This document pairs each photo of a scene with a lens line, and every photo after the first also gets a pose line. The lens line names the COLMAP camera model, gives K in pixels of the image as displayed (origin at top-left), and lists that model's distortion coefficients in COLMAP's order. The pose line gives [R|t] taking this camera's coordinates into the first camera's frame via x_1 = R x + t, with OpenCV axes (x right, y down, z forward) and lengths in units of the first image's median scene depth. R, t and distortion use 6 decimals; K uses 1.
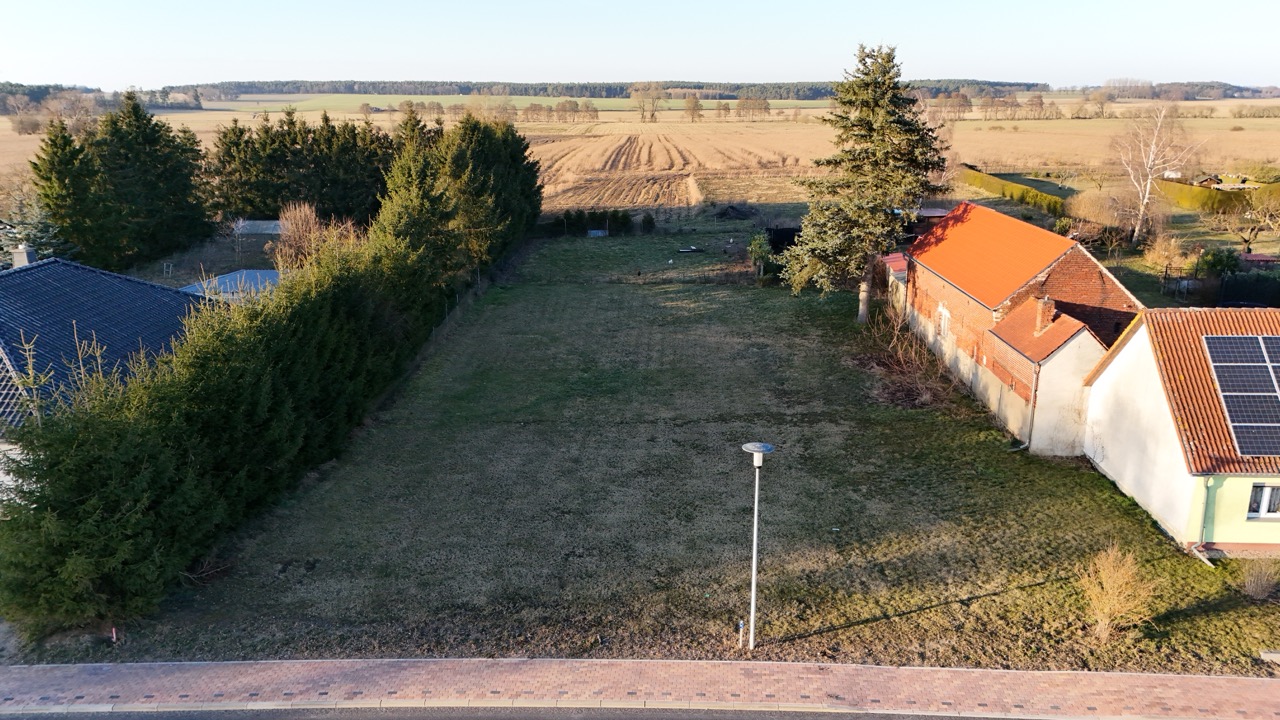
lens RADIAL K [[934.6, 0, 646.9], [0, 934.6, 361.0], [0, 0, 1]] dist [0.084896, -0.078359]
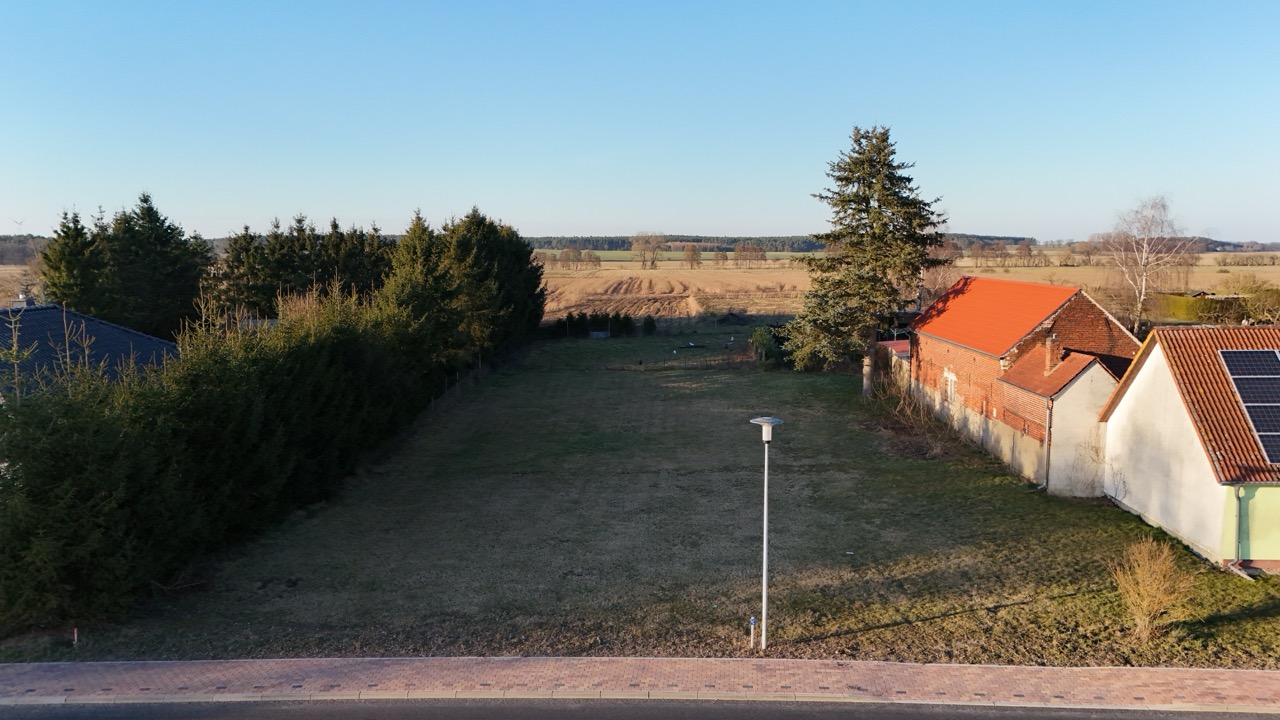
lens RADIAL K [[934.6, 0, 646.9], [0, 934.6, 362.3], [0, 0, 1]] dist [0.084896, -0.078359]
pose [[1.000000, -0.000107, -0.000549, -0.002216], [0.000020, 0.987978, -0.154593, 0.125435], [0.000559, 0.154593, 0.987978, 0.032227]]
